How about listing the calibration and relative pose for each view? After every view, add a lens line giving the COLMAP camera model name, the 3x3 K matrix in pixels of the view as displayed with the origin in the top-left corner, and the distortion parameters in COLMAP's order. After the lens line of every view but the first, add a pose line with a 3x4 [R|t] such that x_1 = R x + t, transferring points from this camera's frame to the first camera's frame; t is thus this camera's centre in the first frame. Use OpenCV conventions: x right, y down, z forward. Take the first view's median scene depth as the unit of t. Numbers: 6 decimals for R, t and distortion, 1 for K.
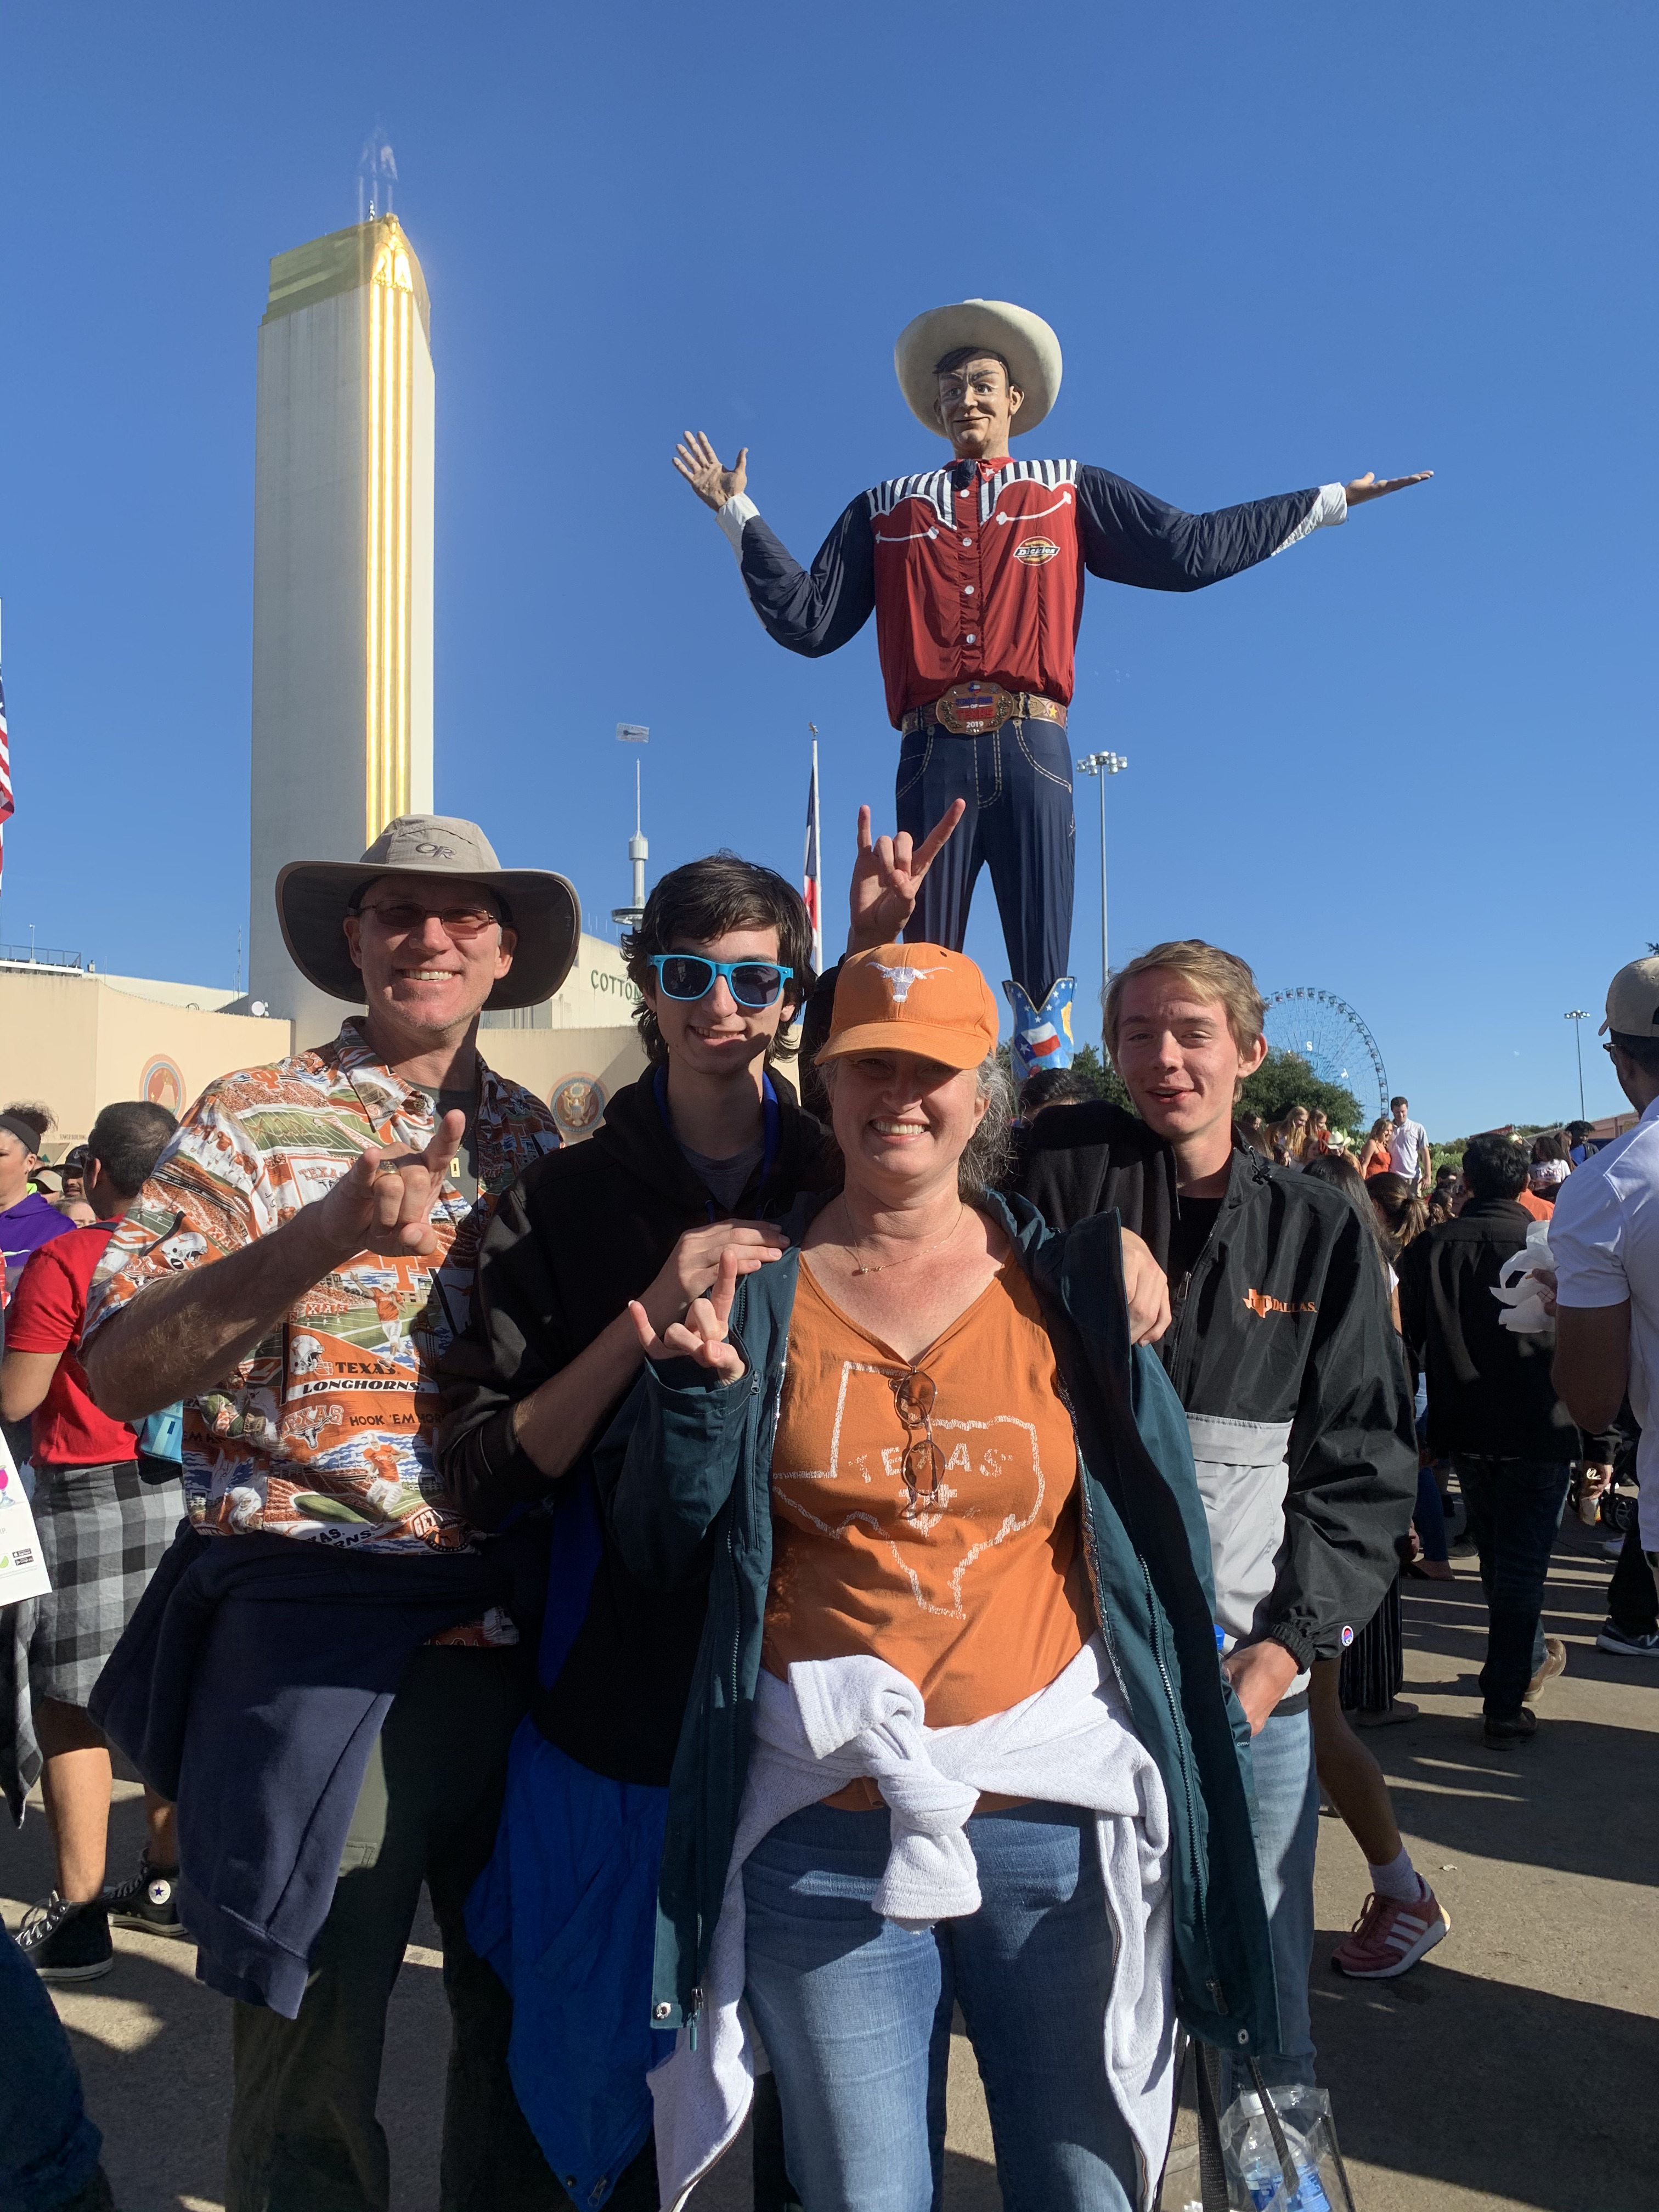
lens RADIAL K [[1720.3, 0, 835.3], [0, 1720.3, 1104.2], [0, 0, 1]] dist [0.058426, -0.067049]
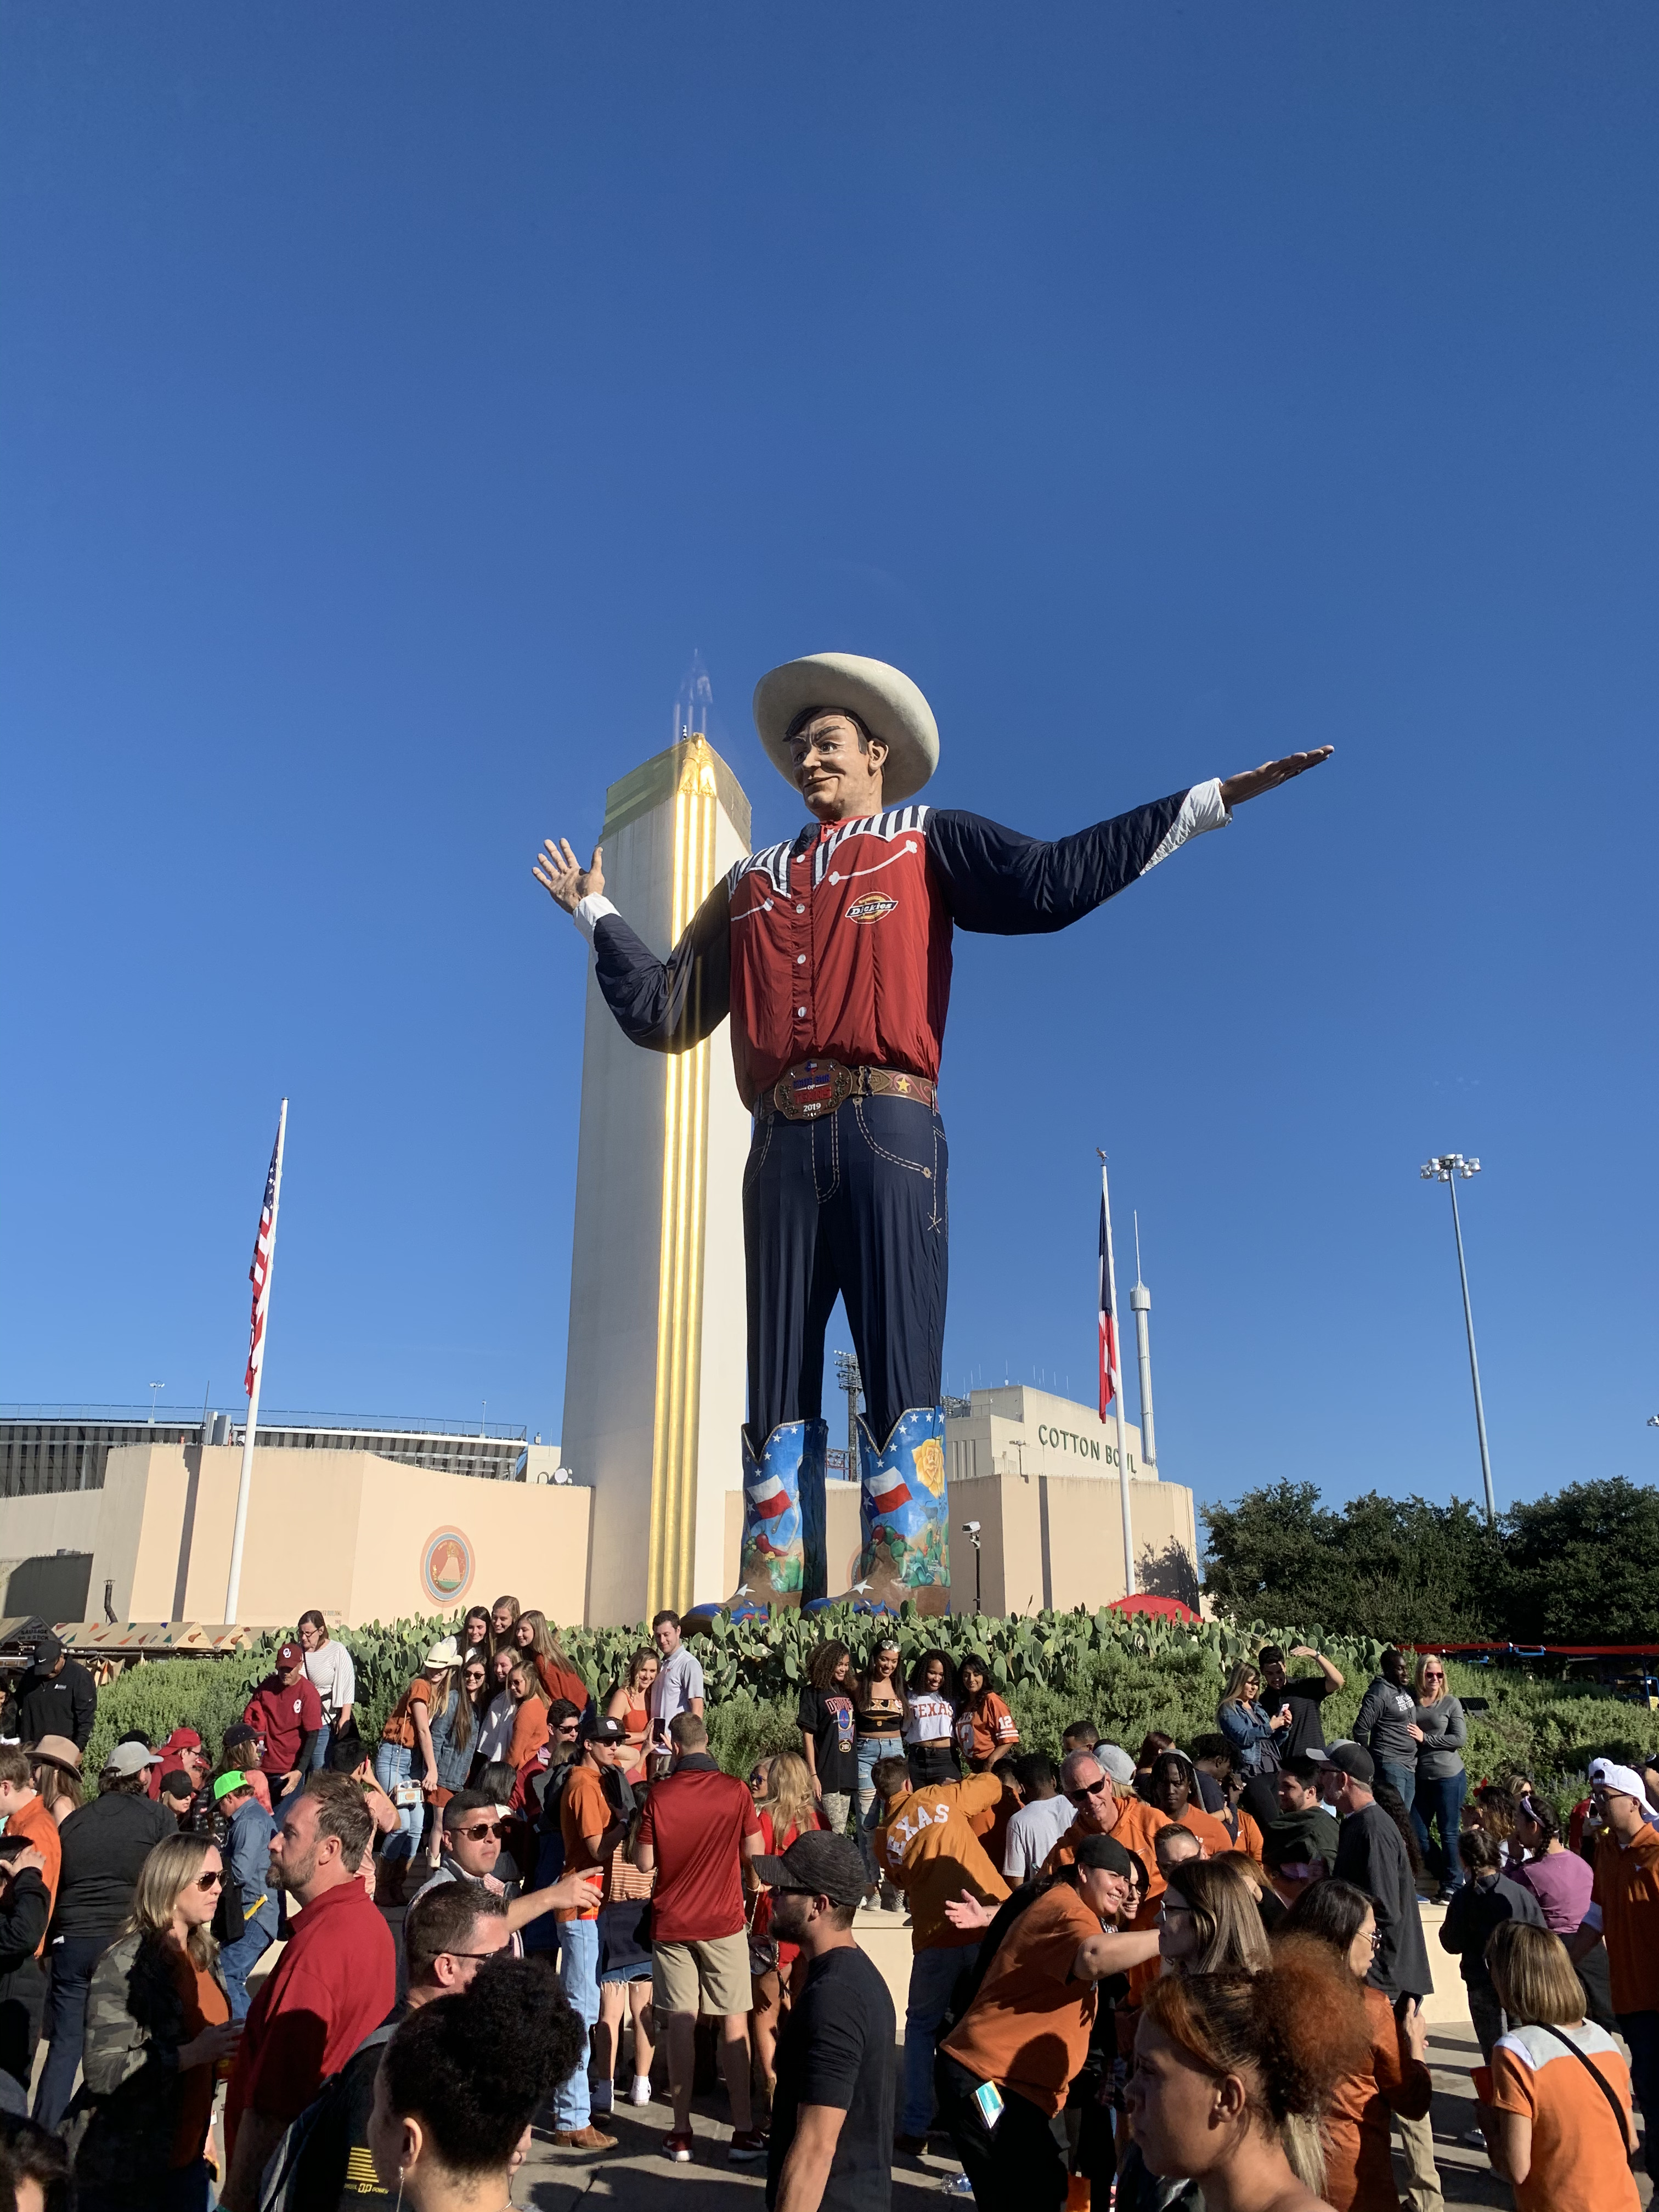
lens RADIAL K [[1683.7, 0, 861.4], [0, 1683.7, 1110.6], [0, 0, 1]] dist [0.205336, 0.000028]
pose [[0.939425, -0.092826, -0.329946, 0.377029], [0.004584, 0.965945, -0.258707, -0.004178], [0.342724, 0.241523, 0.907858, 0.256050]]
